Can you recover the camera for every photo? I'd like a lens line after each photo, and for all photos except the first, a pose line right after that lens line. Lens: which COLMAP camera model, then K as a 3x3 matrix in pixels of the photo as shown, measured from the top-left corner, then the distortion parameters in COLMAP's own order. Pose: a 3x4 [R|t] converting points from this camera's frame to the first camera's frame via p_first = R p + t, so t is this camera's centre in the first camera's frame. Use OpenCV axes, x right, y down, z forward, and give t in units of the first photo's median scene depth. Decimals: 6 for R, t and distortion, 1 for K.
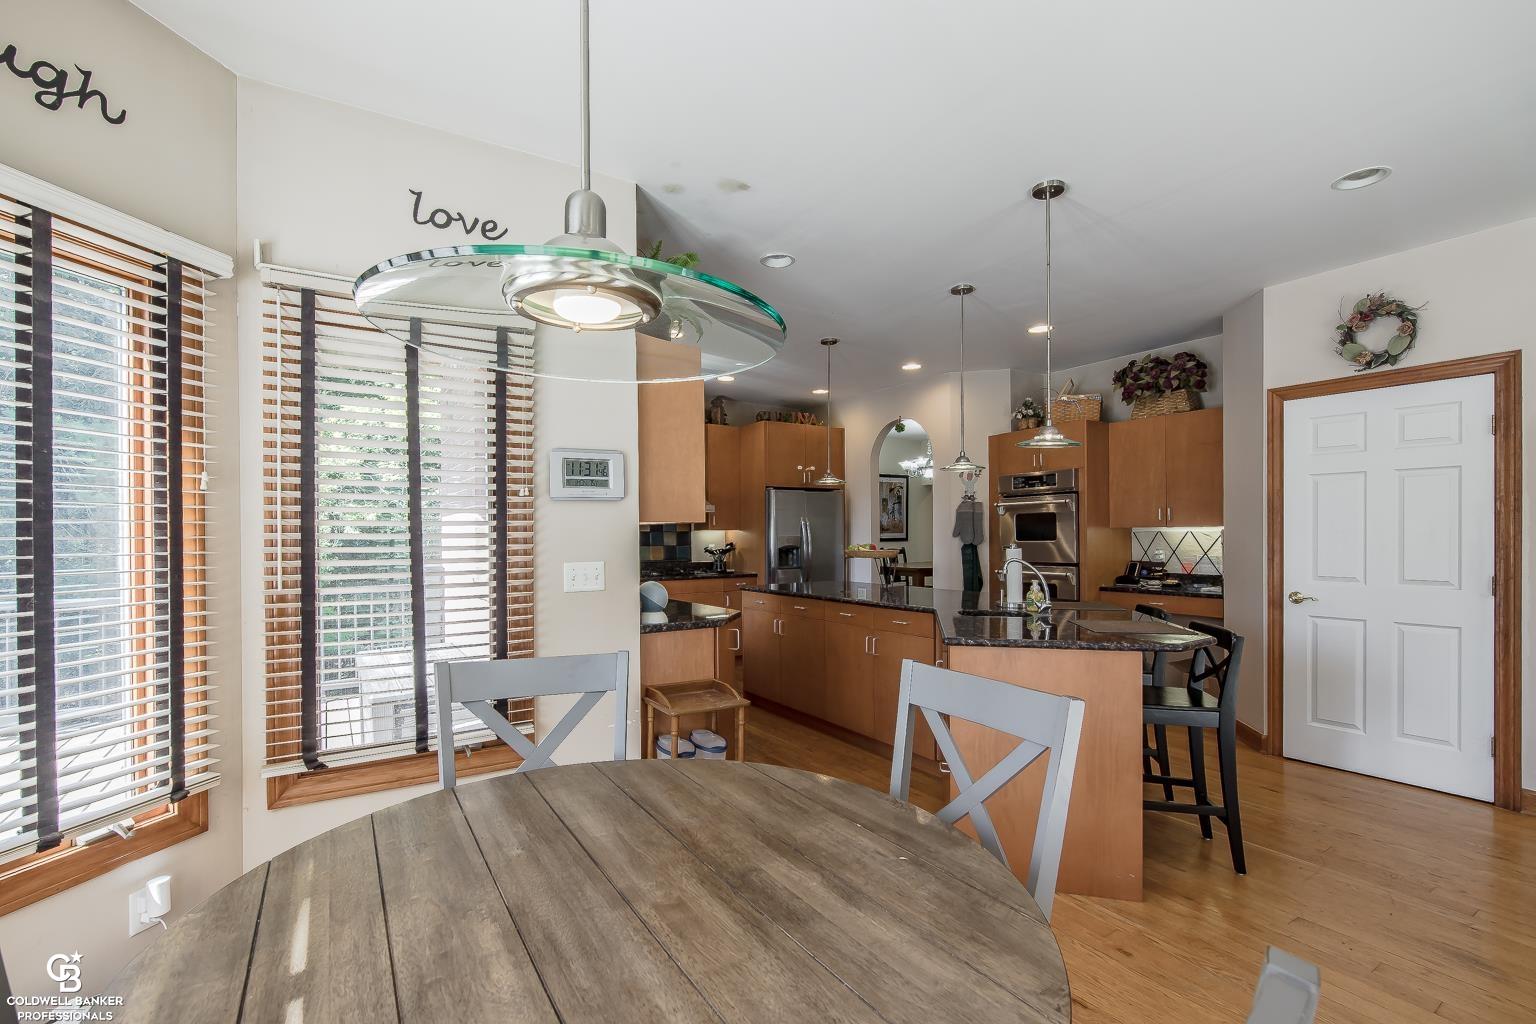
lens RADIAL K [[704.7, 0, 725.4], [0, 704.7, 542.4], [0, 0, 1]] dist [0.001157, 0.000080]
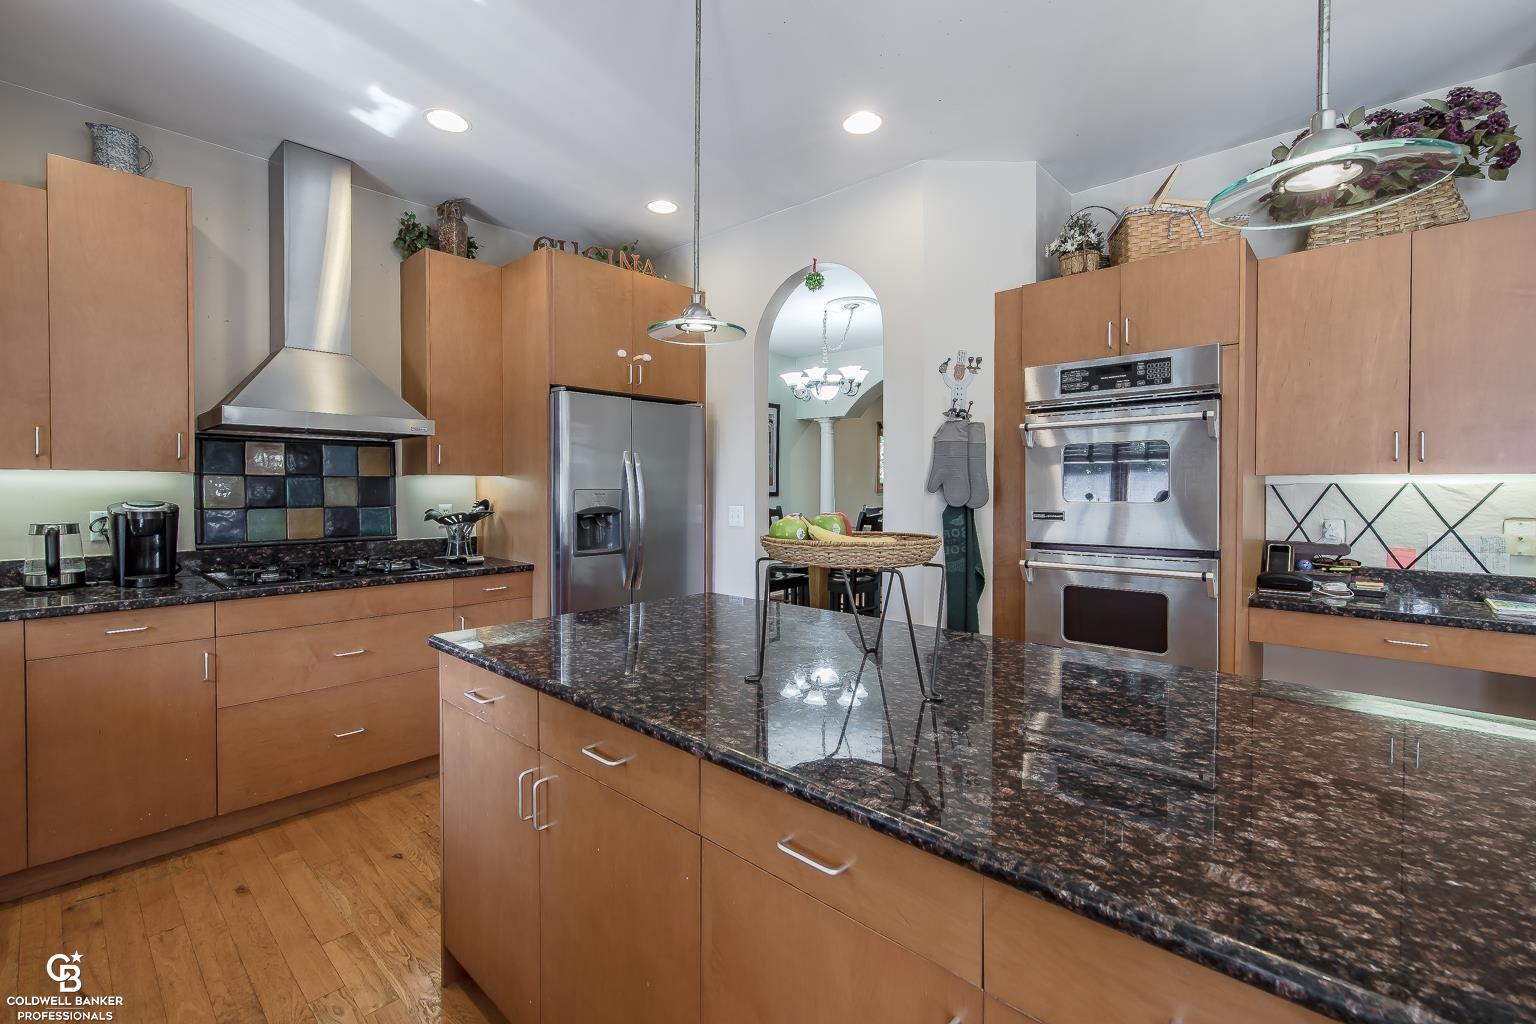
lens RADIAL K [[704.7, 0, 724.6], [0, 704.7, 498.5], [0, 0, 1]] dist [0.001157, 0.000080]
pose [[0.971938, 0.003878, 0.235203, 0.060250], [-0.004782, 0.999983, 0.003274, -0.003585], [-0.235187, -0.004307, 0.971941, 0.502870]]
